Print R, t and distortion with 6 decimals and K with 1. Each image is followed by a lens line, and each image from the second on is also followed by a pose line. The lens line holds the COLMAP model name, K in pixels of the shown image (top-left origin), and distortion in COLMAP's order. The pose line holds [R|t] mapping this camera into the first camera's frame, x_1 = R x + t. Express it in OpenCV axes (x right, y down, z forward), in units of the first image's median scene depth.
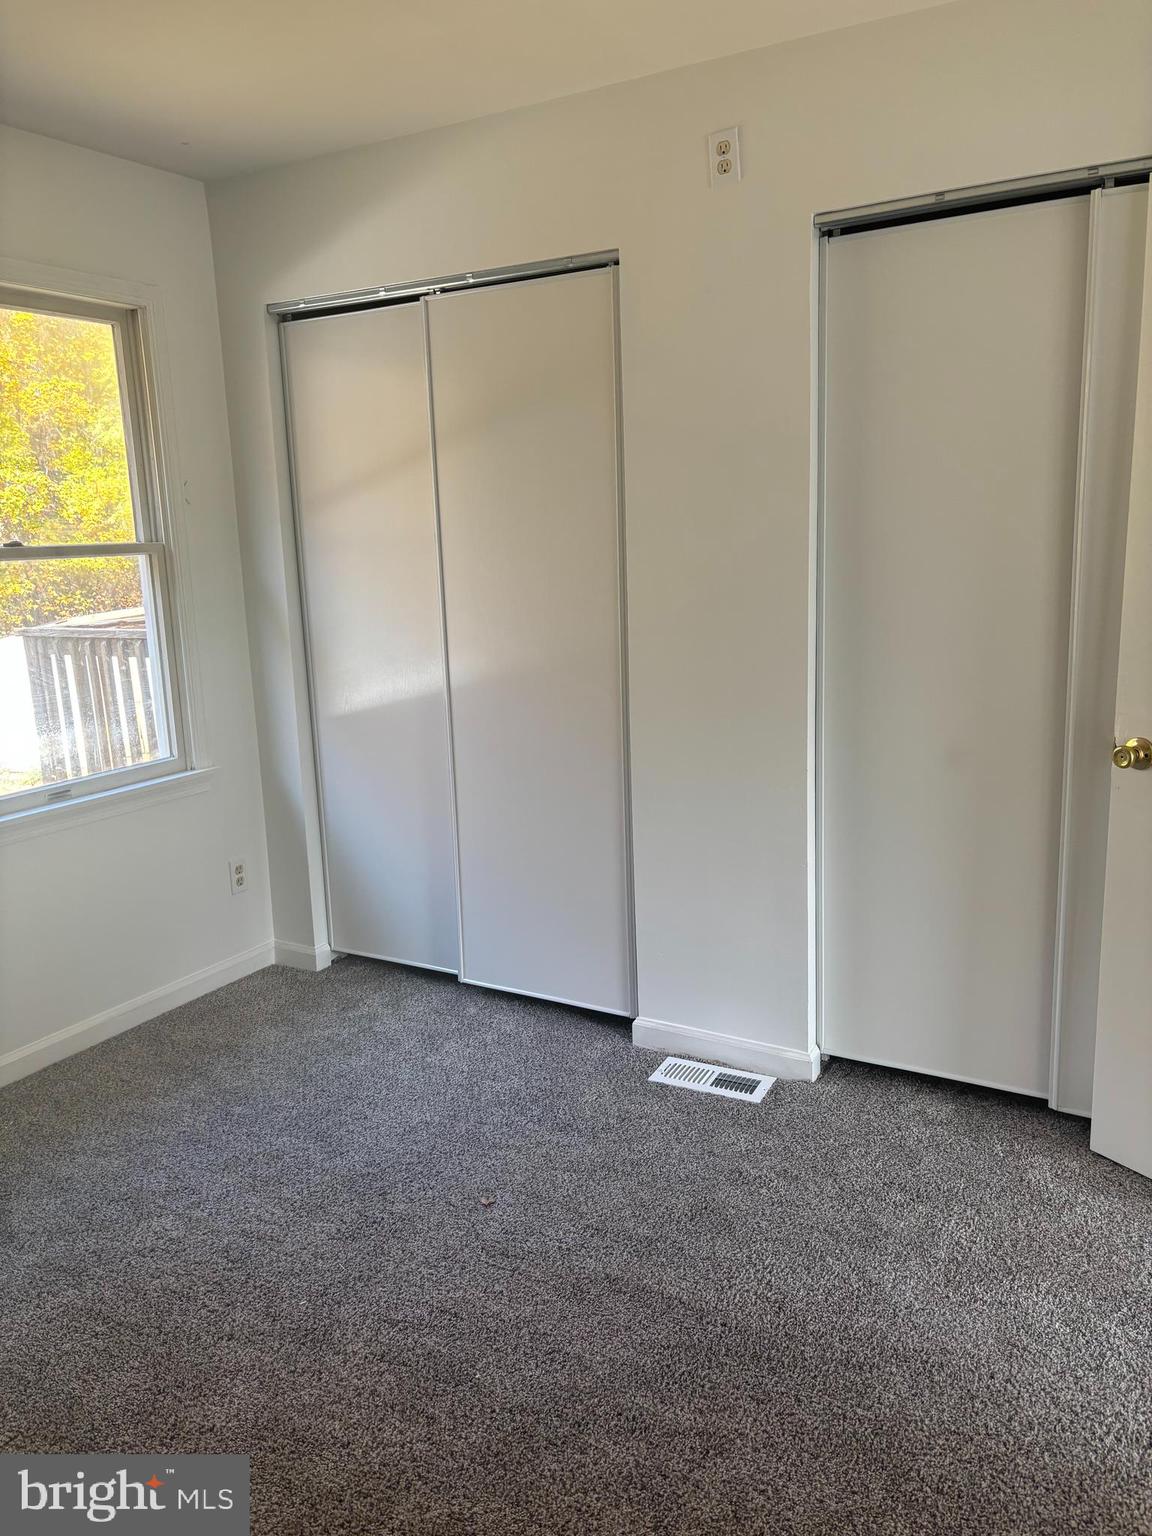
lens RADIAL K [[1205.9, 0, 576.0], [0, 1205.9, 768.0], [0, 0, 1]] dist [0.137173, -0.000865]
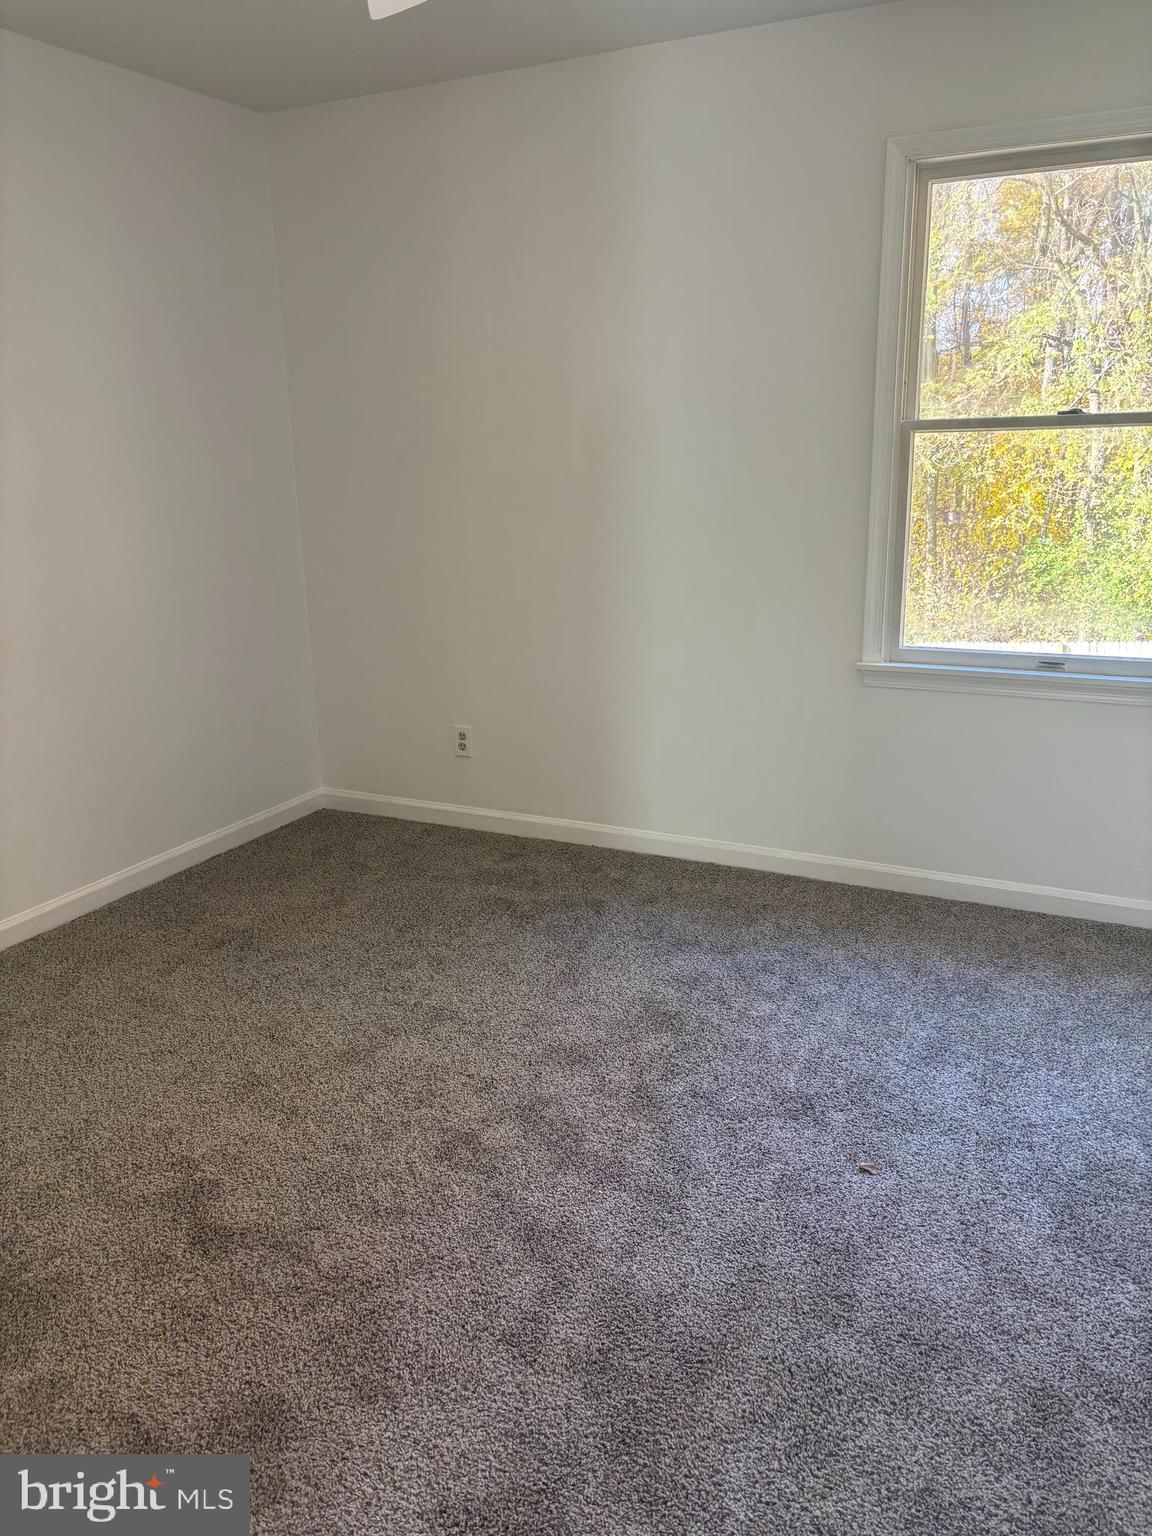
lens RADIAL K [[1205.9, 0, 576.0], [0, 1205.9, 768.0], [0, 0, 1]] dist [0.137173, -0.000865]
pose [[0.070557, 0.308894, -0.948476, 0.565776], [-0.180424, 0.939114, 0.292423, -0.129809], [0.981055, 0.150496, 0.121993, 0.520661]]
